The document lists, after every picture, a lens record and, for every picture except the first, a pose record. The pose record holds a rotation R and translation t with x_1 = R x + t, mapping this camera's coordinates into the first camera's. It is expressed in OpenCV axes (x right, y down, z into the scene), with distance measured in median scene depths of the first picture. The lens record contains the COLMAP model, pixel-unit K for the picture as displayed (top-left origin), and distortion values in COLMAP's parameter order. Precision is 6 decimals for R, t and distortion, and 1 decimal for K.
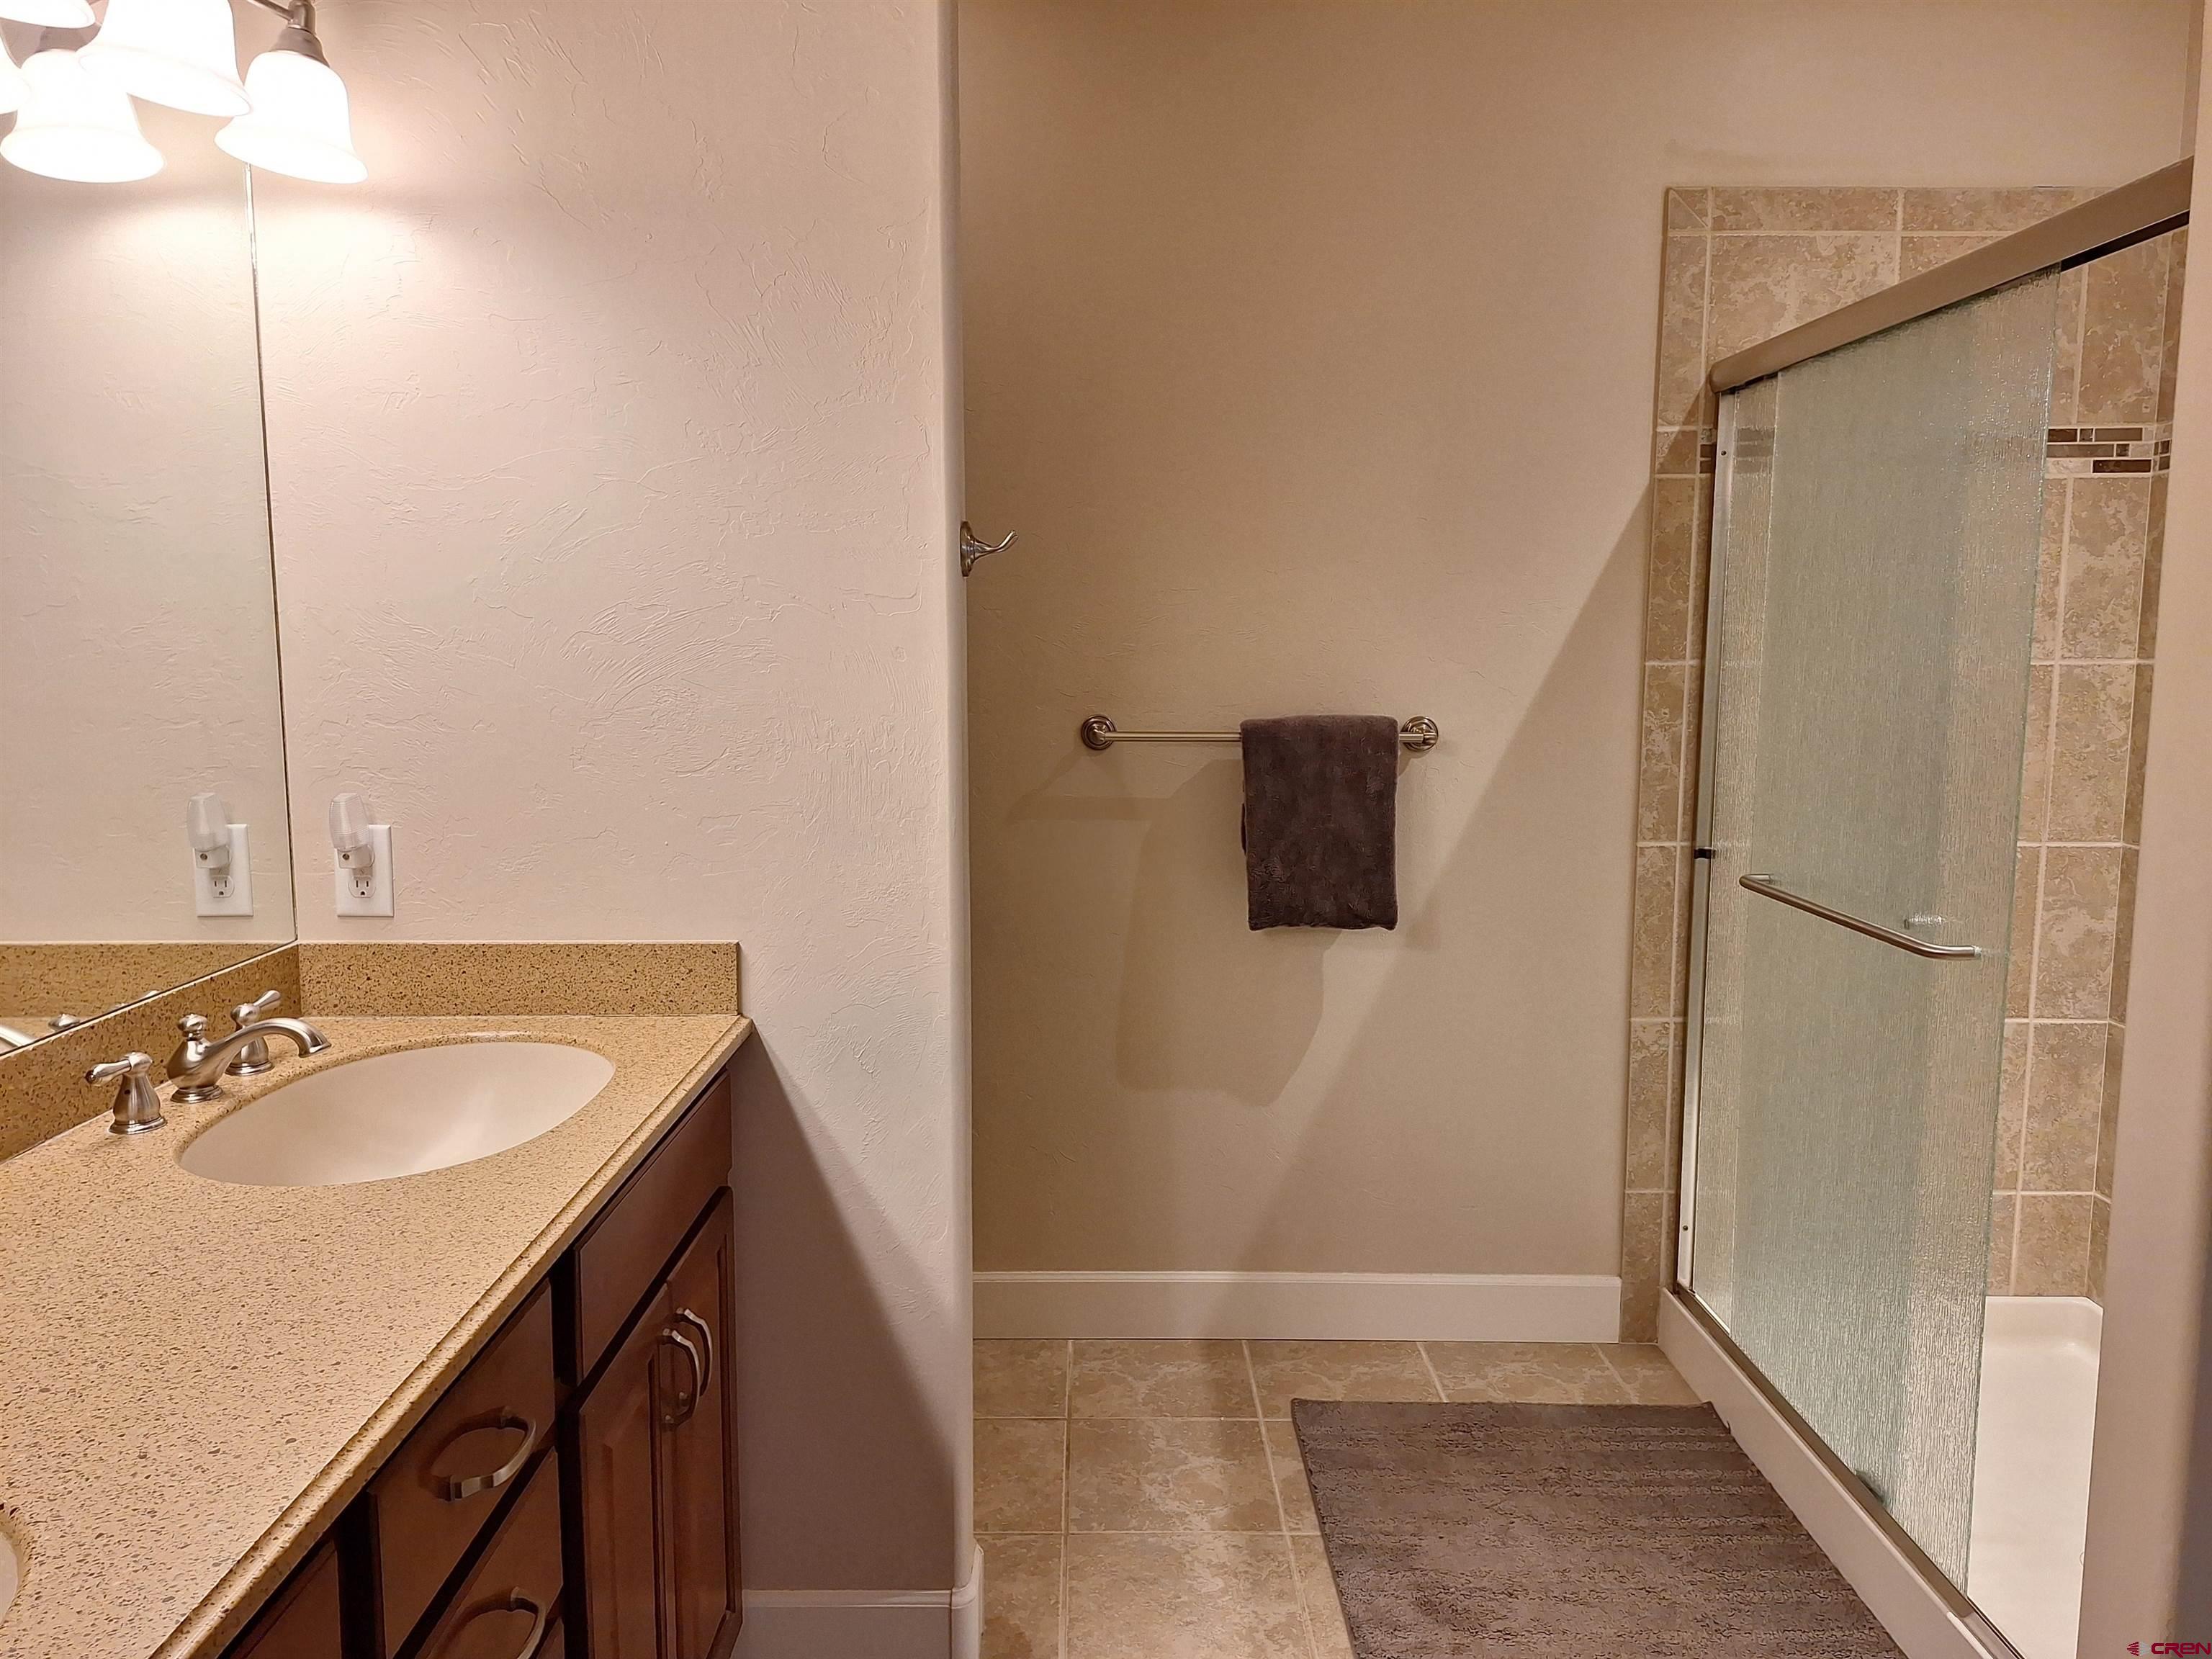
lens RADIAL K [[1569.7, 0, 1106.0], [0, 1569.7, 829.5], [0, 0, 1]] dist [0.094600, -0.092979]
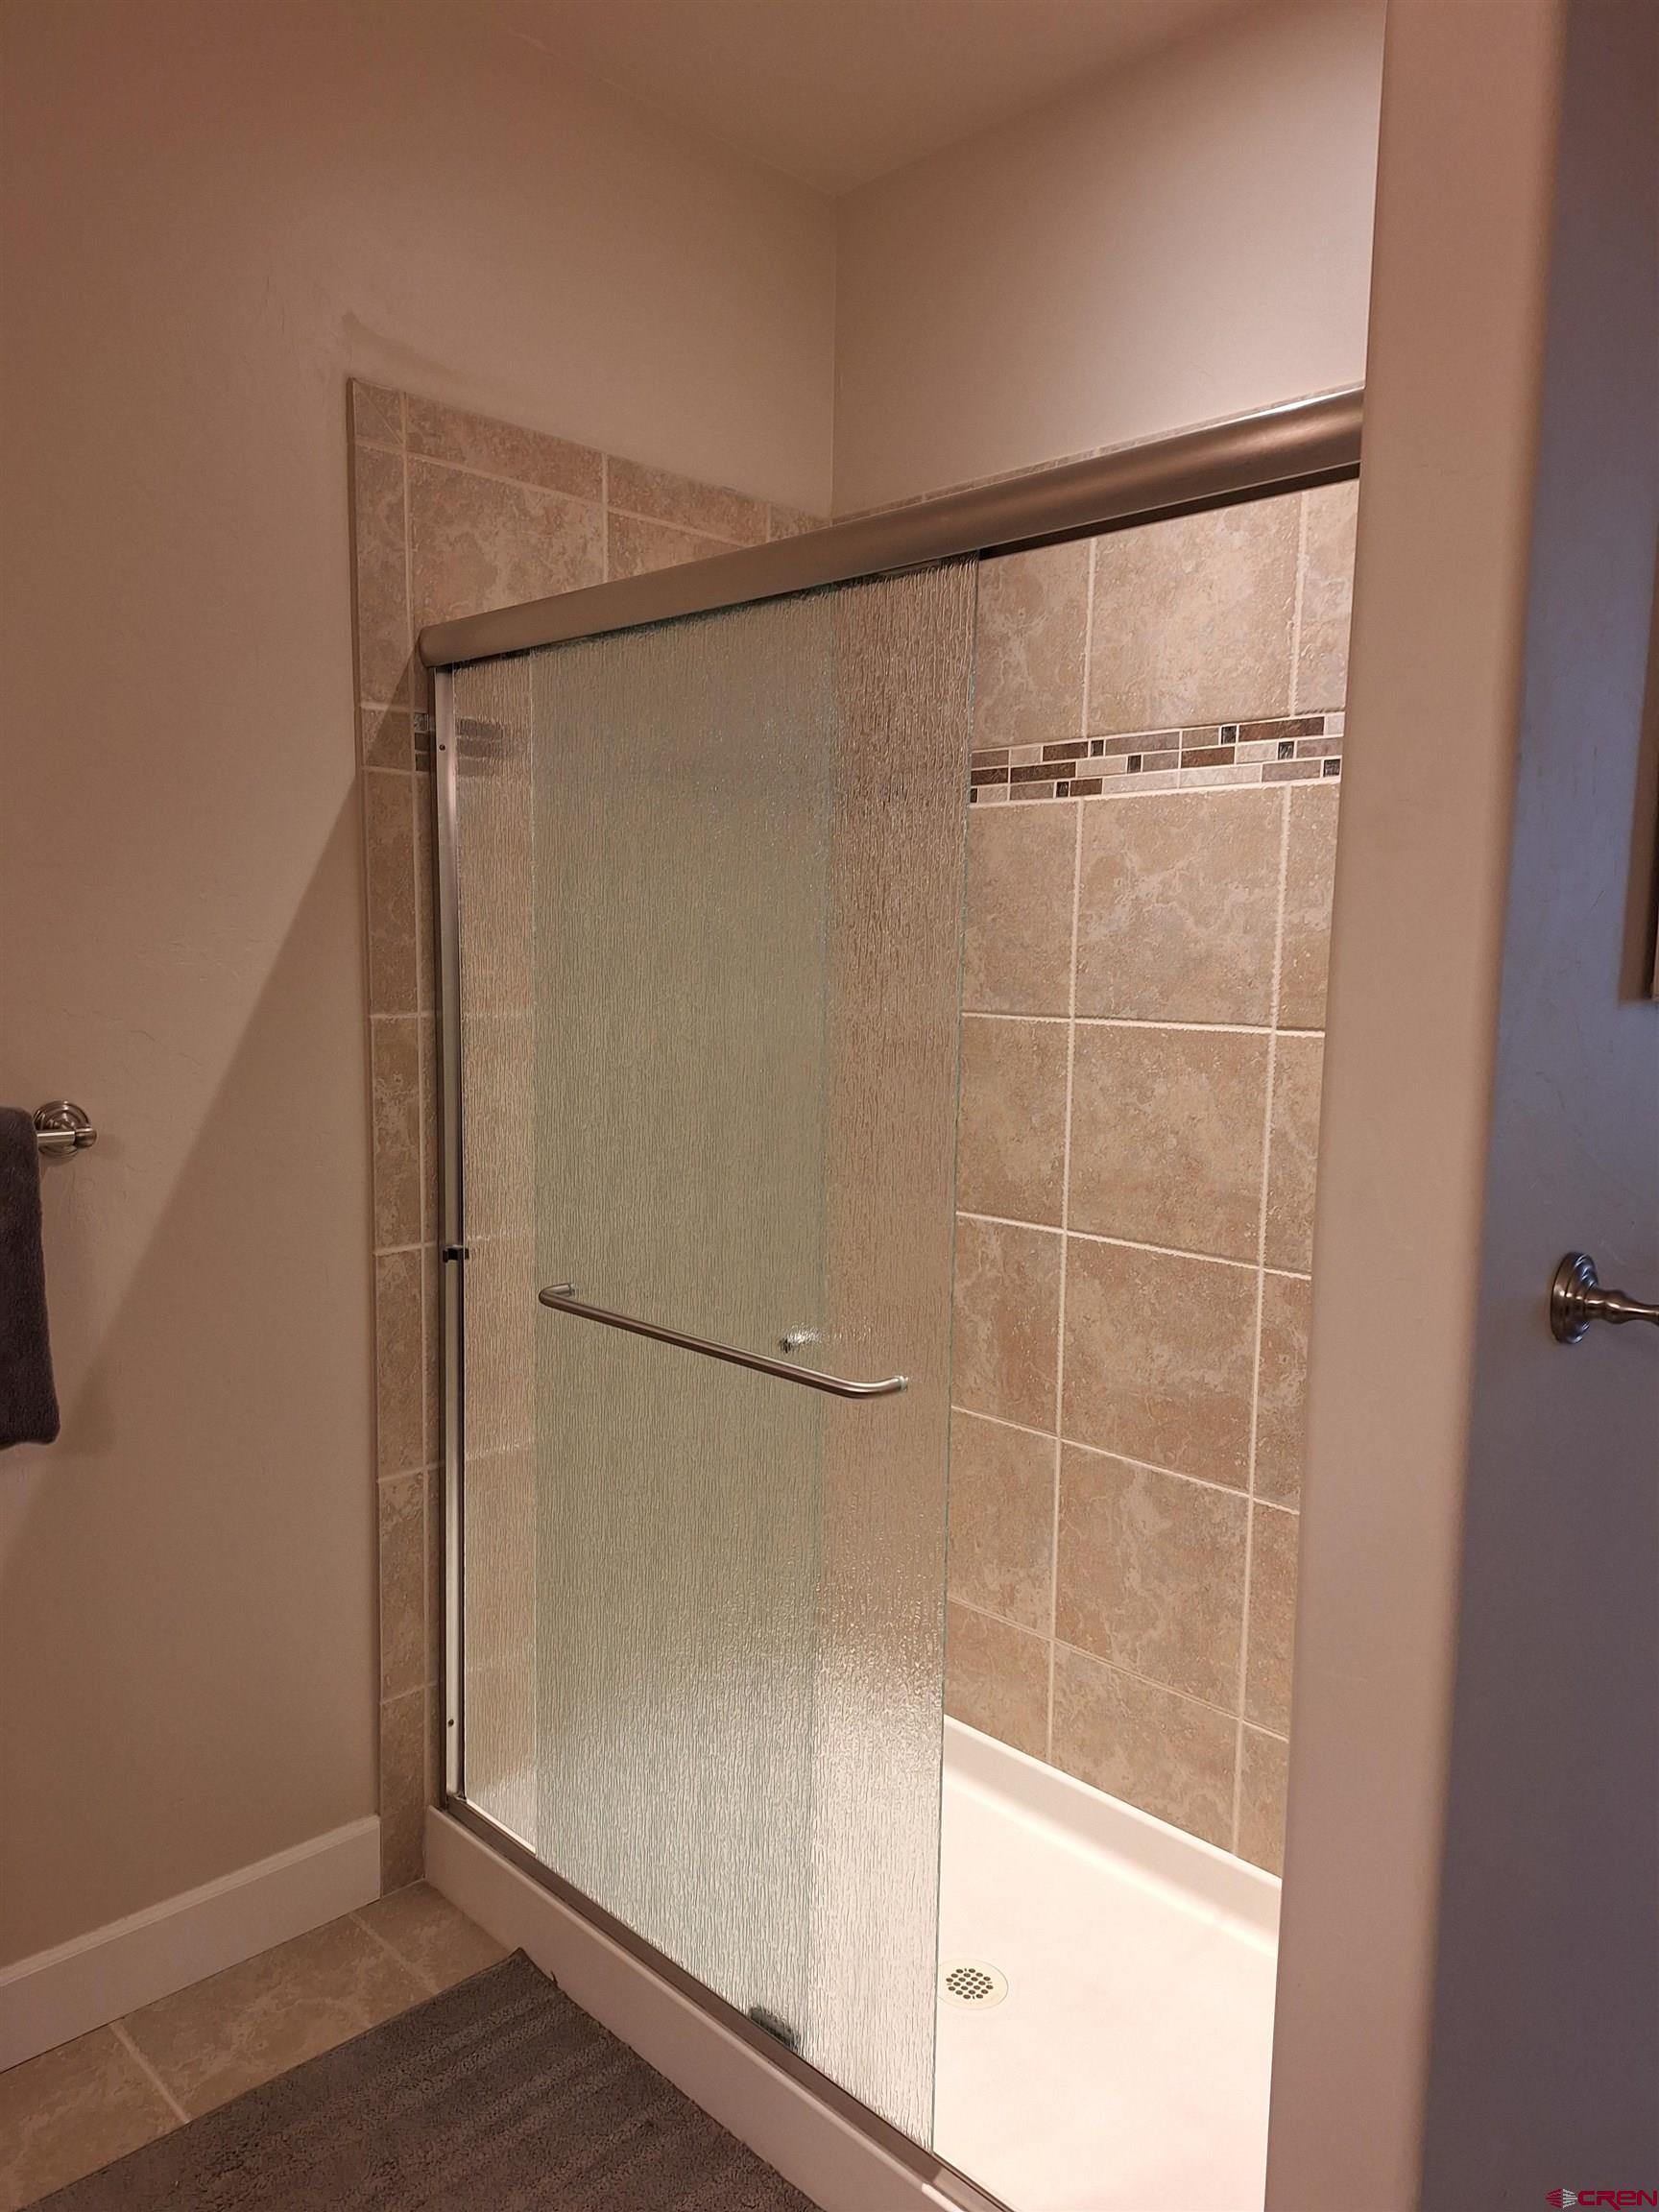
lens RADIAL K [[1569.7, 0, 822.1], [0, 1569.7, 1145.9], [0, 0, 1]] dist [0.094600, -0.092979]
pose [[0.723611, -0.078004, 0.685787, -0.026441], [0.070749, 0.996742, 0.038723, -0.057951], [-0.686573, 0.020498, 0.726772, 0.310491]]
